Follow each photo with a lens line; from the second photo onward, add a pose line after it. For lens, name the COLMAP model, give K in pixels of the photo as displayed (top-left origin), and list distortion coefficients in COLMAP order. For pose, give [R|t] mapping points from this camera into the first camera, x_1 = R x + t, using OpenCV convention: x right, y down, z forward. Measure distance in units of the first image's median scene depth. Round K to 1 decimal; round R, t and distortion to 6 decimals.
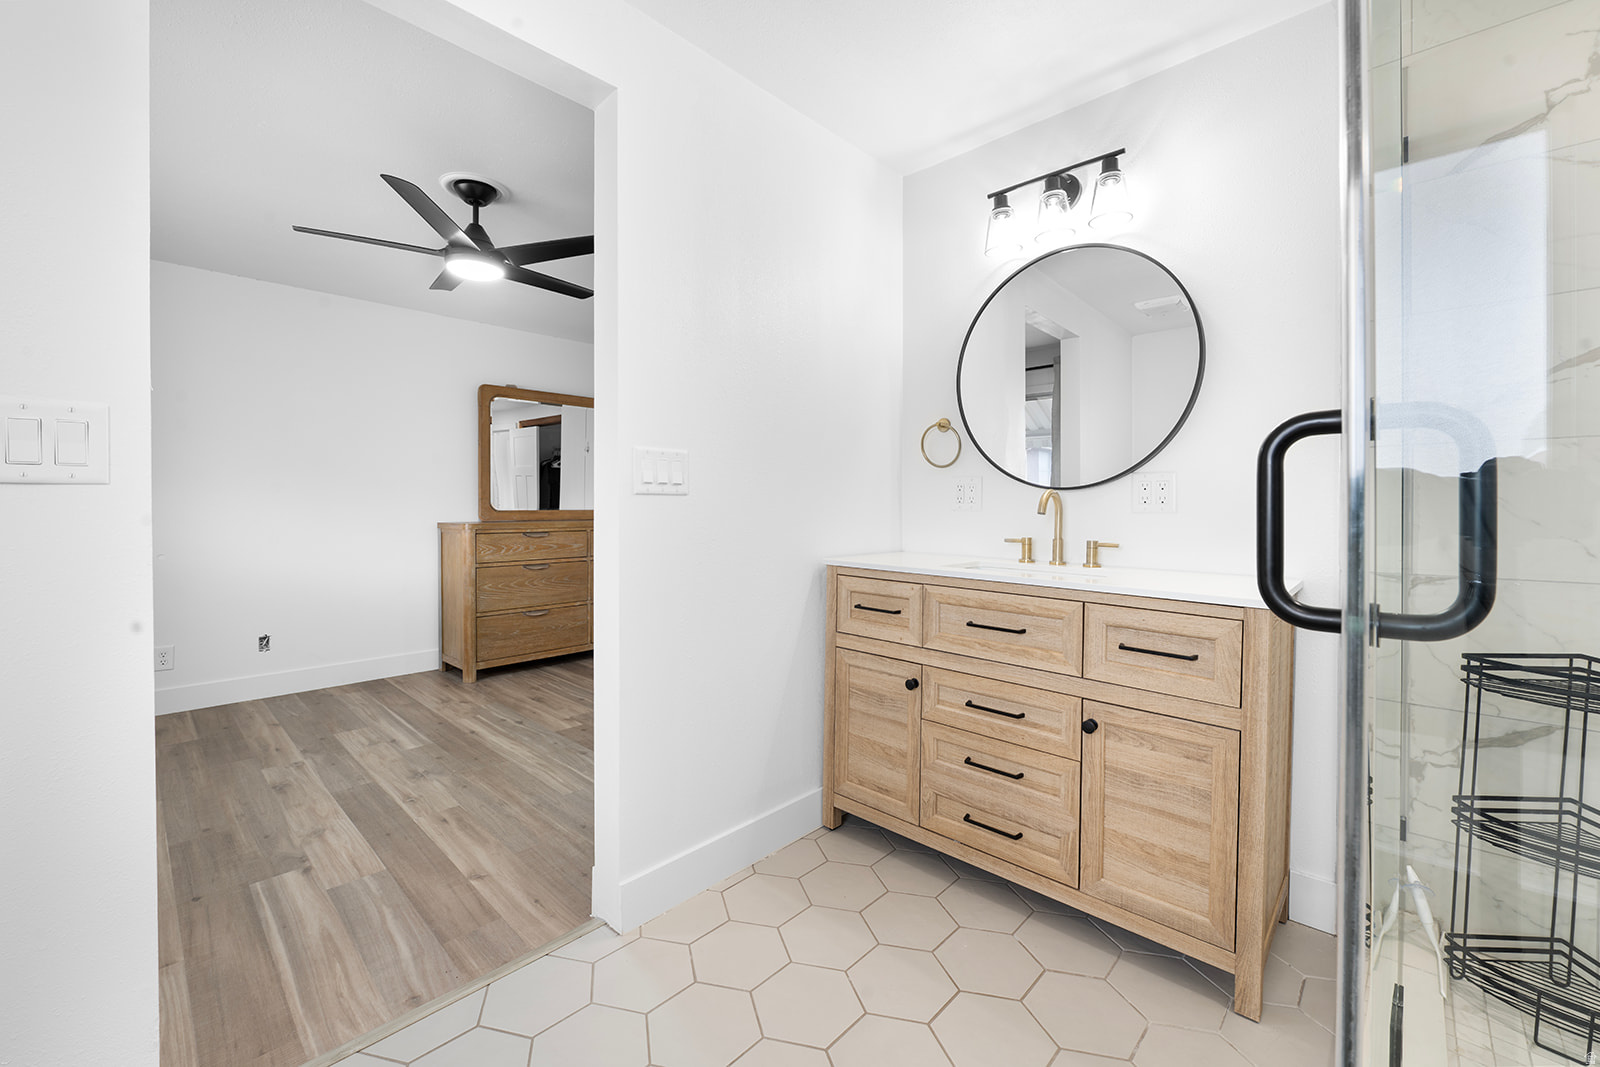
lens RADIAL K [[649.0, 0, 805.9], [0, 649.0, 530.9], [0, 0, 1]] dist [-0.009198, 0.000307]
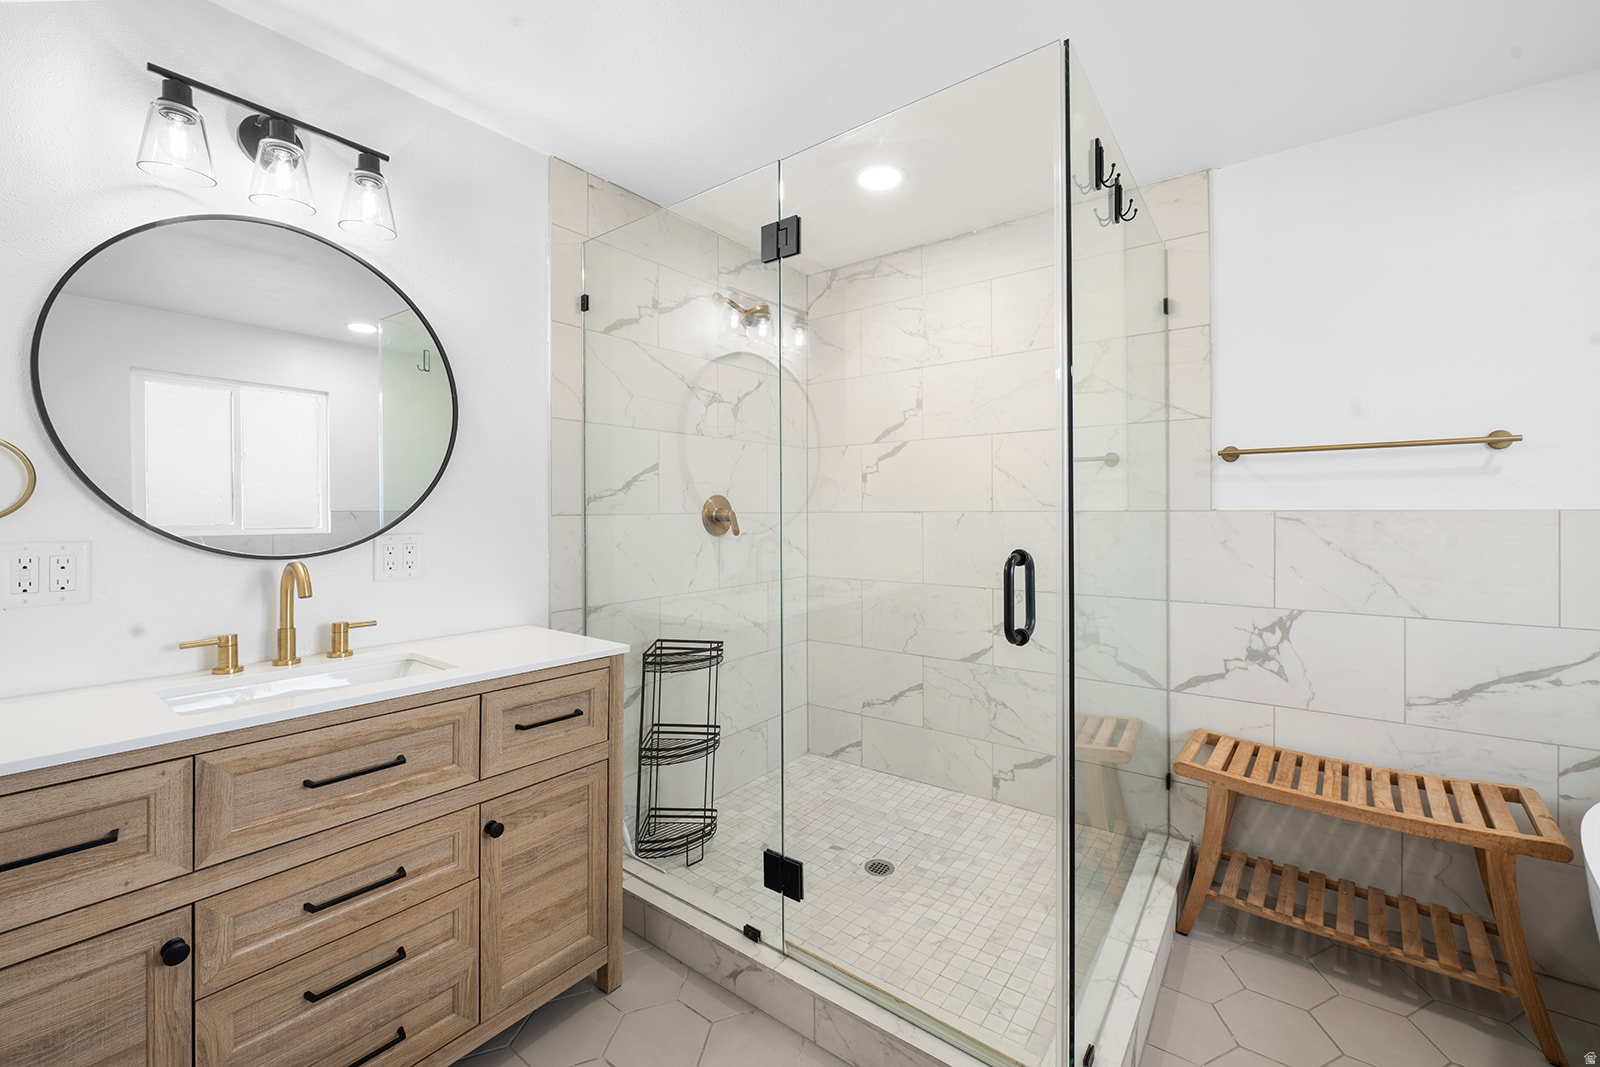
lens RADIAL K [[649.0, 0, 813.1], [0, 649.0, 532.2], [0, 0, 1]] dist [-0.009198, 0.000307]
pose [[-0.109230, -0.032318, 0.993491, -0.452627], [0.043663, 0.998351, 0.037276, -0.114323], [-0.993057, 0.047451, -0.107639, 0.596455]]
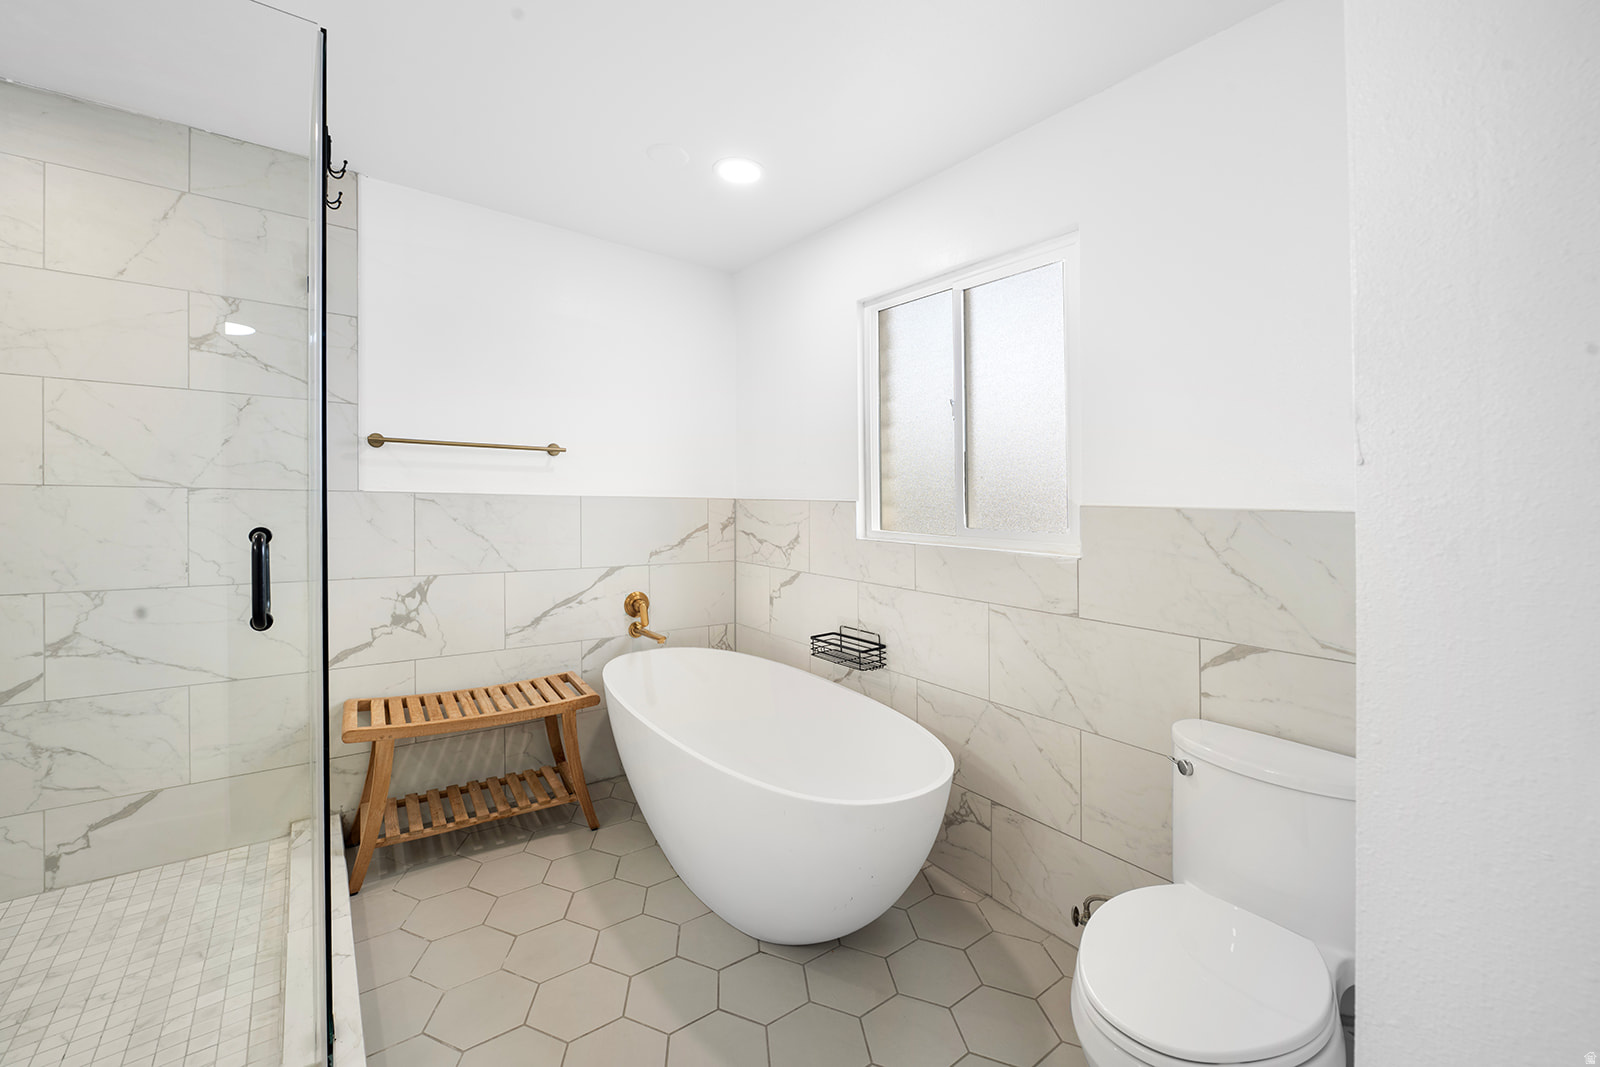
lens RADIAL K [[649.0, 0, 798.4], [0, 649.0, 517.8], [0, 0, 1]] dist [-0.009198, 0.000307]
pose [[-0.984775, -0.018931, 0.172798, -0.427967], [-0.009037, 0.998283, 0.057866, -0.108579], [-0.173597, 0.055423, -0.983256, 0.780465]]
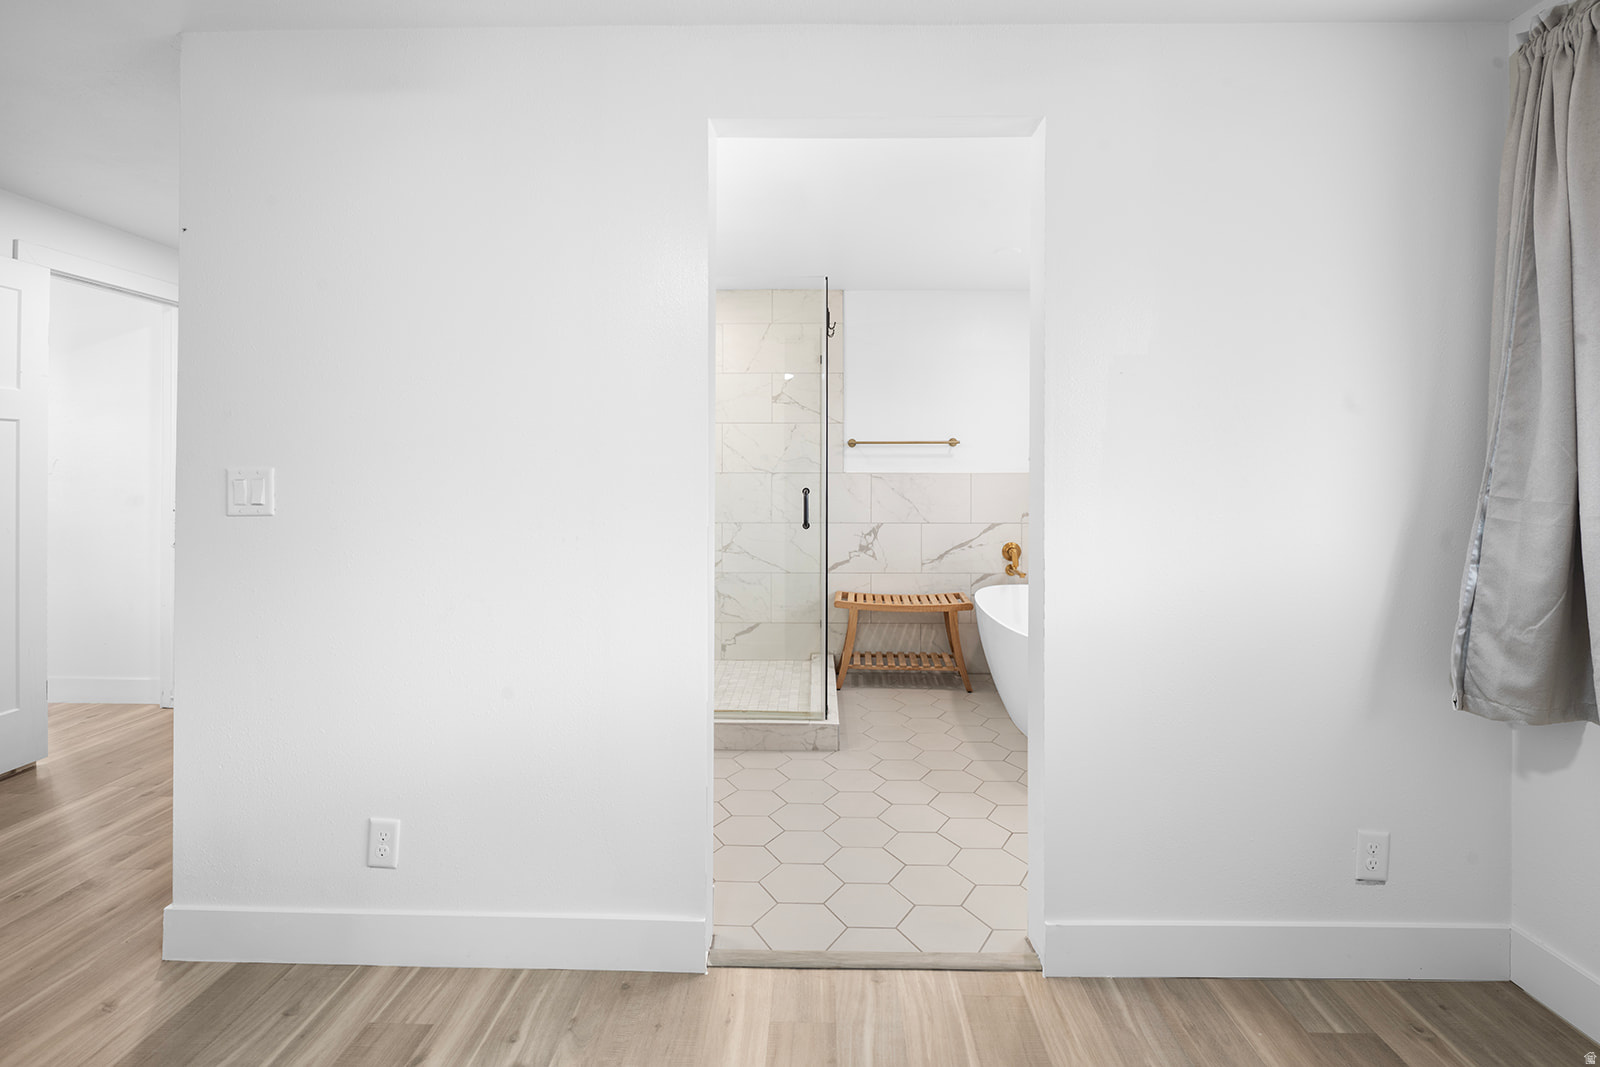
lens RADIAL K [[765.3, 0, 786.0], [0, 765.3, 549.8], [0, 0, 1]] dist [0.005298, 0.000171]
pose [[-0.649756, -0.068141, 0.757083, -1.047811], [0.026624, 0.993323, 0.112253, -0.115285], [-0.759677, 0.093094, -0.643603, 1.367501]]
